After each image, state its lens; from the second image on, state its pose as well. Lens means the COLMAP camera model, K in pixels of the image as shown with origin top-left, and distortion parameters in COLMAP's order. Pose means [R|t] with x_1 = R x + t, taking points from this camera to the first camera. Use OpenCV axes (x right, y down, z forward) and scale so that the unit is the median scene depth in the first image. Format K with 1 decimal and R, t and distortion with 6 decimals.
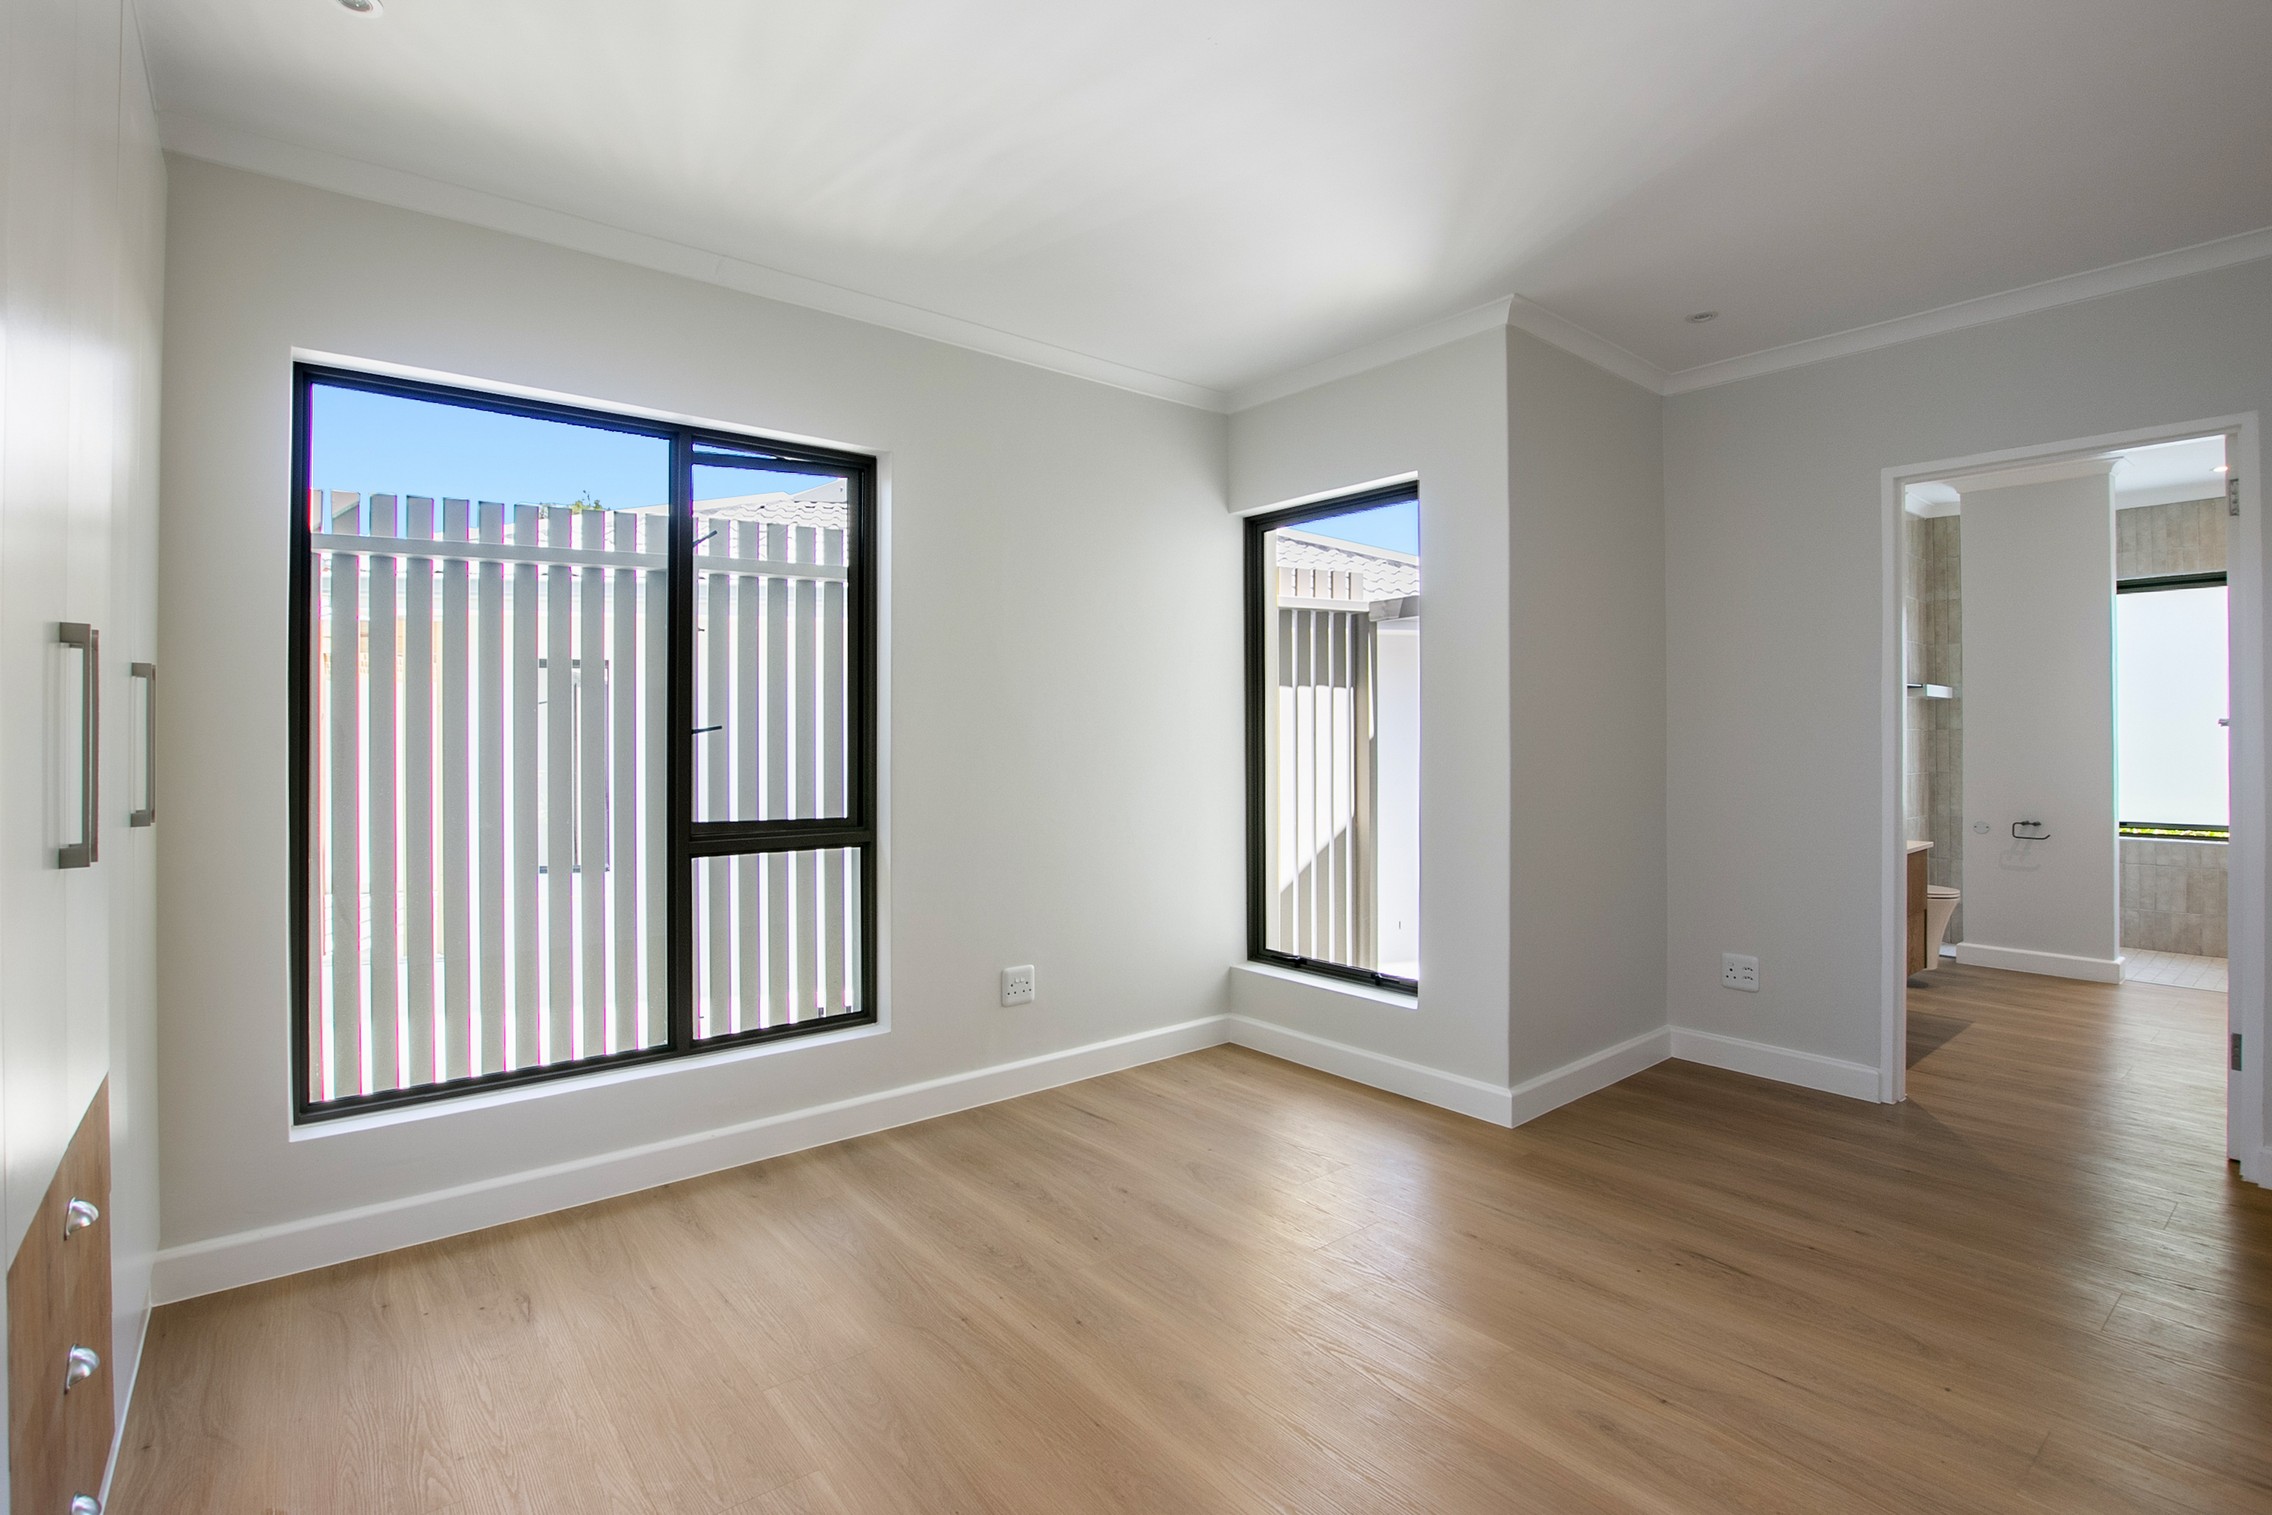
lens RADIAL K [[1043.8, 0, 1141.1], [0, 1043.8, 736.4], [0, 0, 1]] dist [-0.022026, 0.000203]
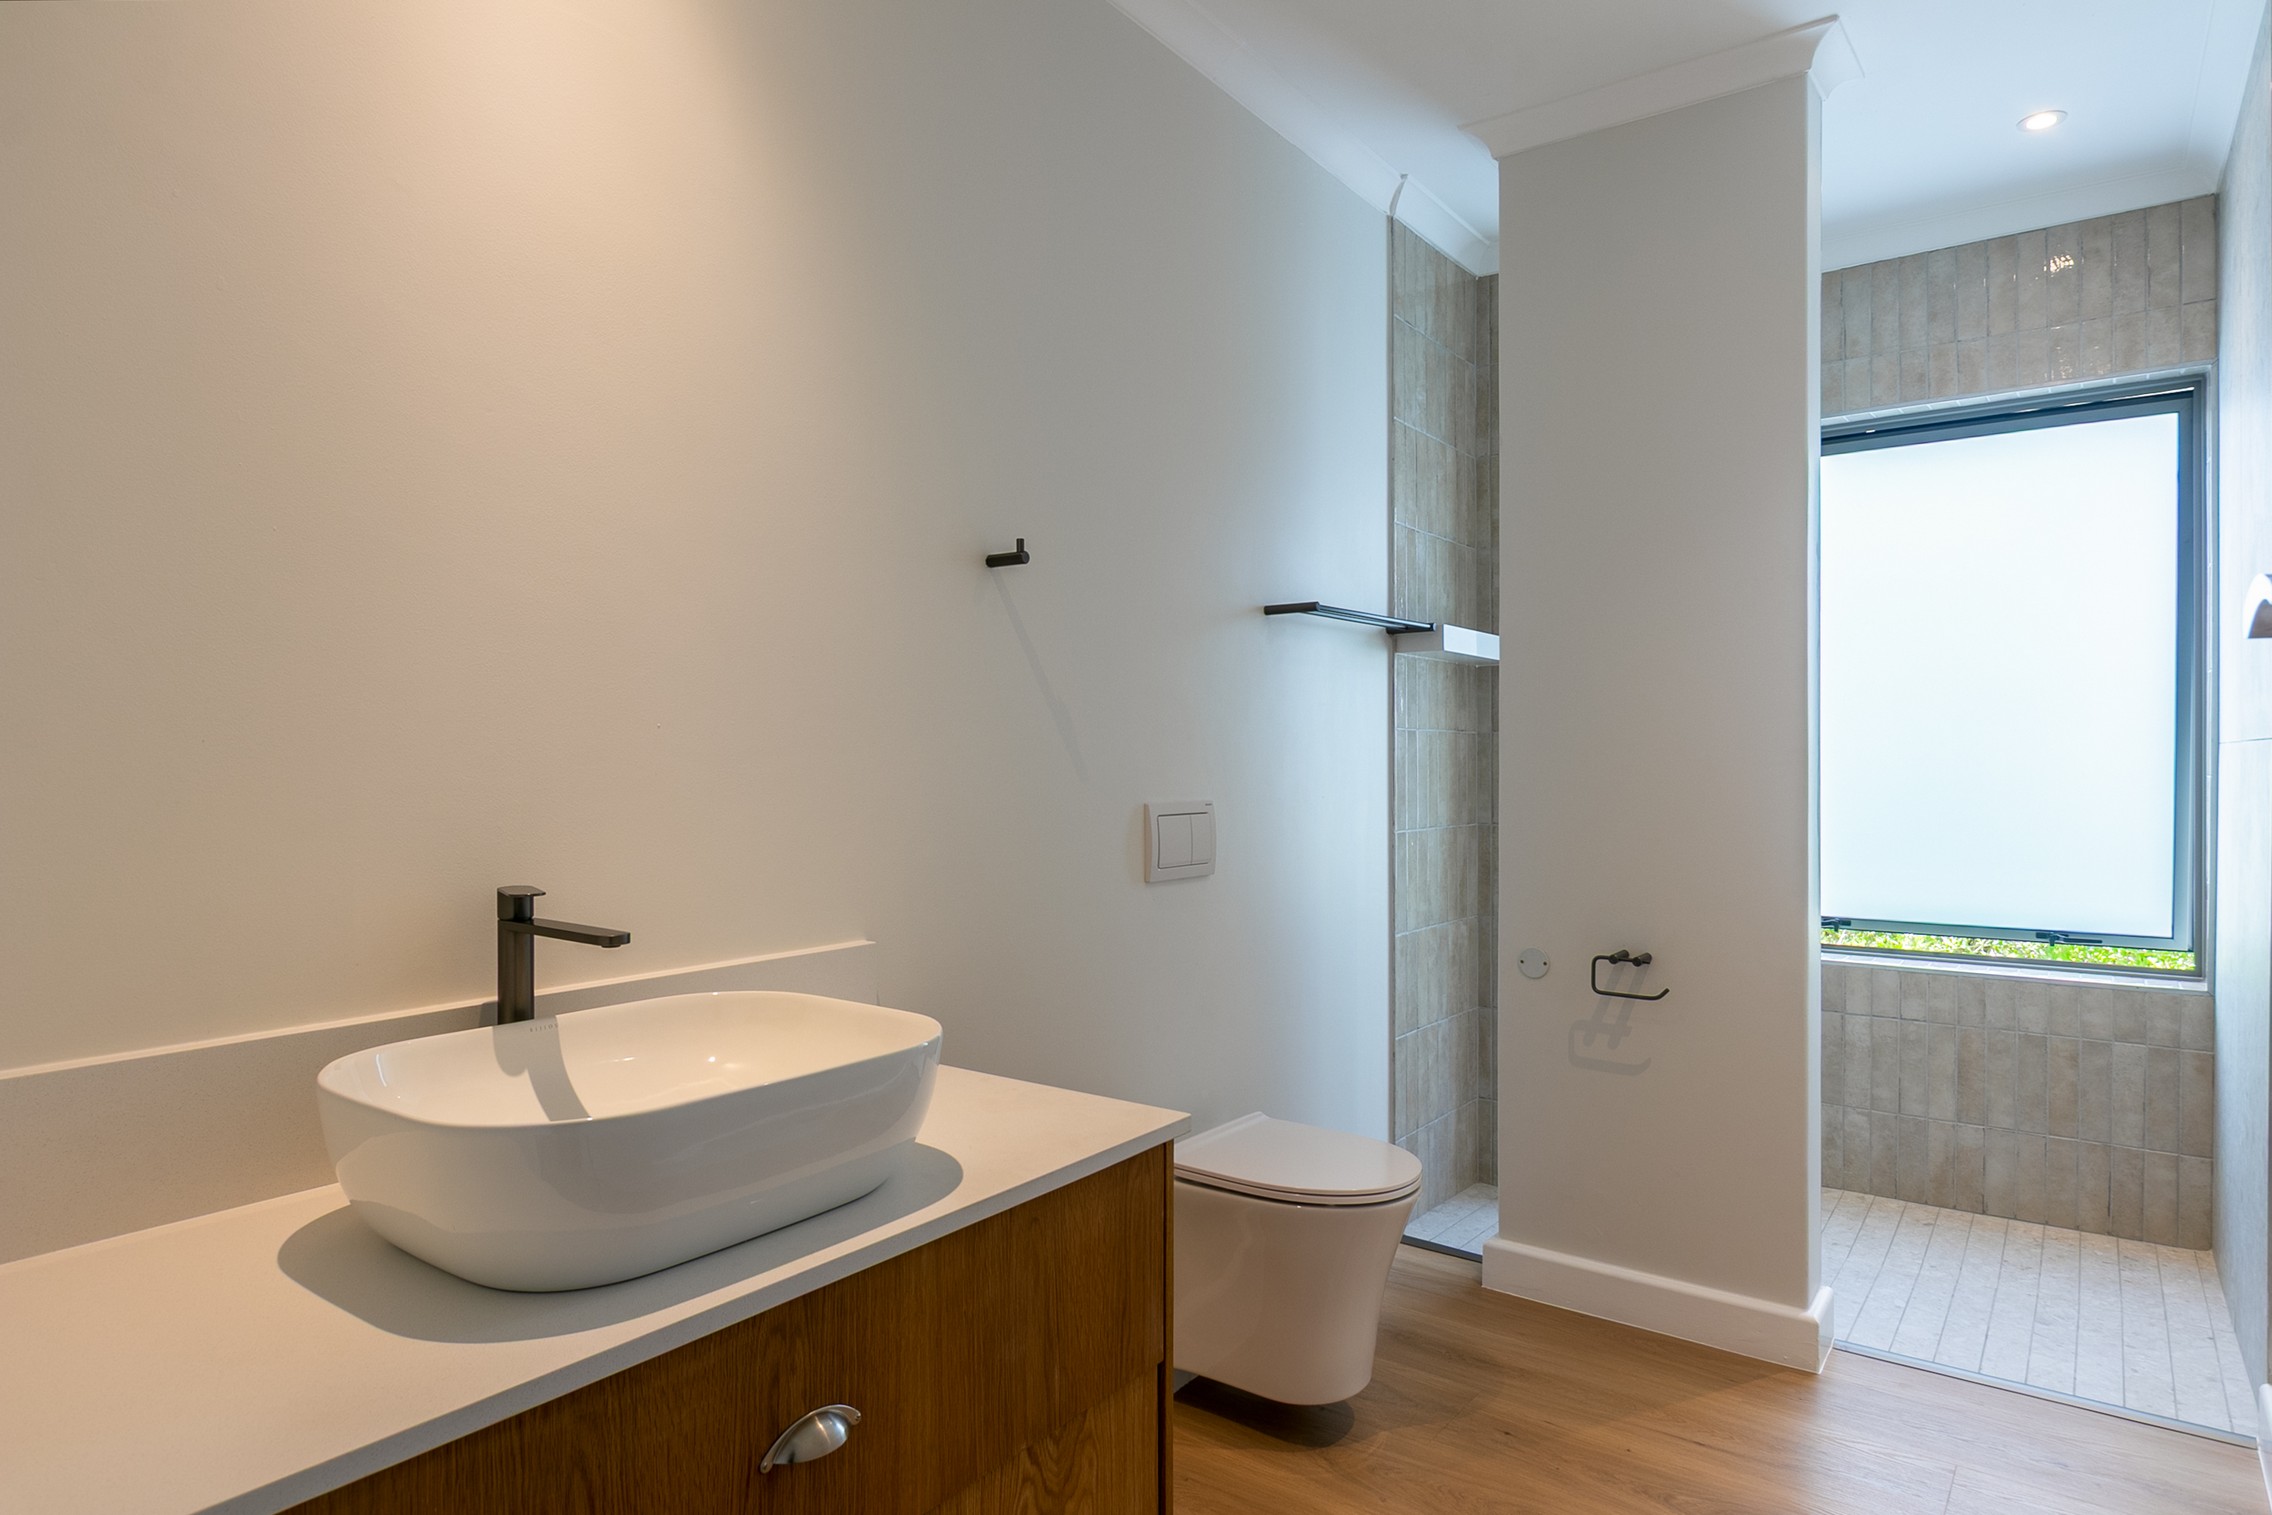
lens RADIAL K [[1271.4, 0, 1132.3], [0, 1271.4, 772.0], [0, 0, 1]] dist [0.004918, -0.000492]
pose [[0.972570, -0.000355, 0.232610, 0.515231], [-0.001806, 0.999957, 0.009078, 0.006455], [-0.232603, -0.009249, 0.972528, 0.514713]]
